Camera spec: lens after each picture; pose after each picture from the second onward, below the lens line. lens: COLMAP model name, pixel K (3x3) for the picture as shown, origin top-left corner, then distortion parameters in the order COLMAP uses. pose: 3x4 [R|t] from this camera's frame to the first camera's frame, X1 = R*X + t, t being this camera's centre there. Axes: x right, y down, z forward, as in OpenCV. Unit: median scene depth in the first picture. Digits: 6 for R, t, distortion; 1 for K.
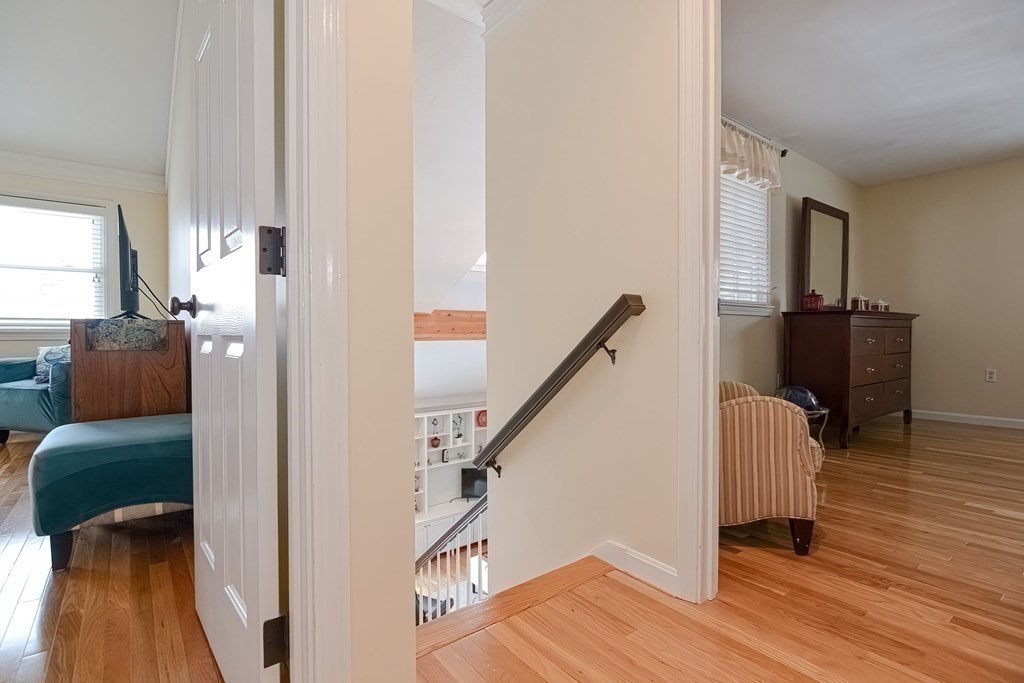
lens RADIAL K [[500.5, 0, 513.8], [0, 500.5, 337.5], [0, 0, 1]] dist [-0.005557, -0.006159]
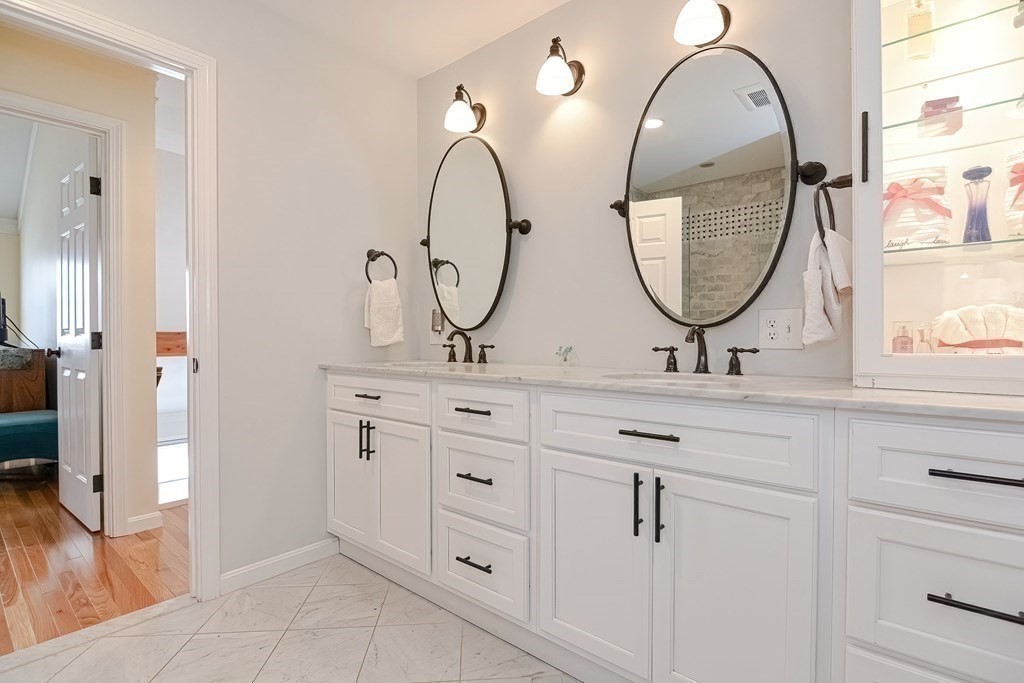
lens RADIAL K [[500.5, 0, 512.3], [0, 500.5, 344.2], [0, 0, 1]] dist [-0.005557, -0.006159]
pose [[0.979494, 0.005265, 0.201406, 0.641584], [-0.005898, 0.999979, 0.002542, -0.092315], [-0.201389, -0.003678, 0.979505, -1.139032]]
